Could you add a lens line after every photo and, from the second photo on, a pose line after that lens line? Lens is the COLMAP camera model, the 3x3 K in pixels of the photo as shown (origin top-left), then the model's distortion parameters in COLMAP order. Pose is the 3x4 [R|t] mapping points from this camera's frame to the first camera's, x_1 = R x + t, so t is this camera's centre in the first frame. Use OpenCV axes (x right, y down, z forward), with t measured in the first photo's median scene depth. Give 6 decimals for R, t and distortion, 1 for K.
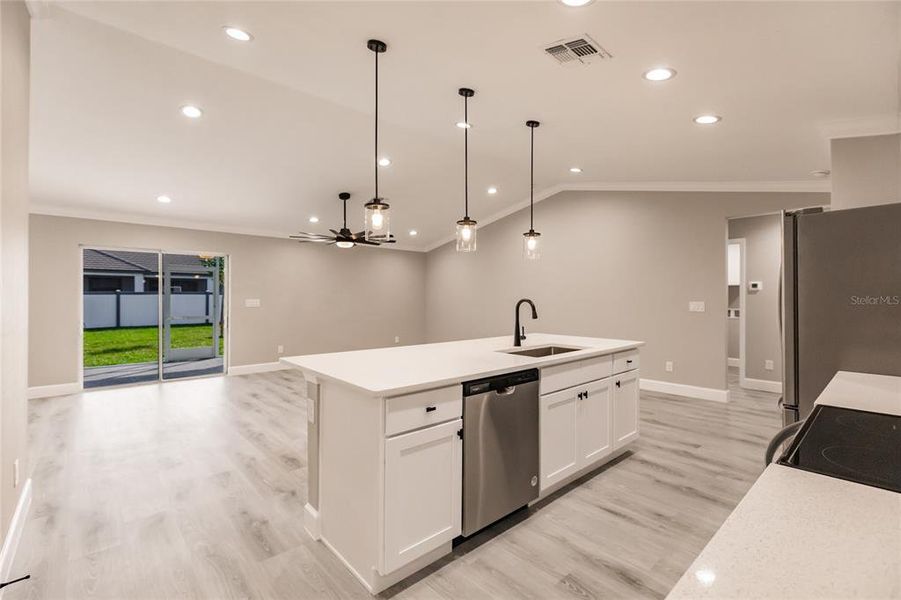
lens RADIAL K [[401.1, 0, 445.4], [0, 401.1, 296.8], [0, 0, 1]] dist [-0.003342, 0.001463]
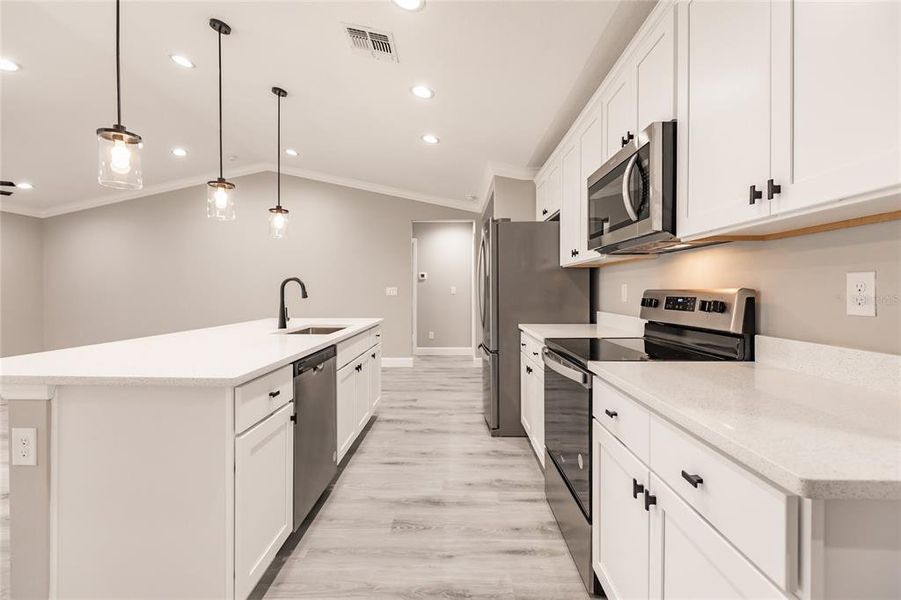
lens RADIAL K [[401.1, 0, 449.6], [0, 401.1, 296.3], [0, 0, 1]] dist [-0.003342, 0.001463]
pose [[0.678419, -0.011870, 0.734579, -0.295814], [0.000795, 0.999881, 0.015422, 0.041938], [-0.734674, -0.009878, 0.678348, 0.105985]]
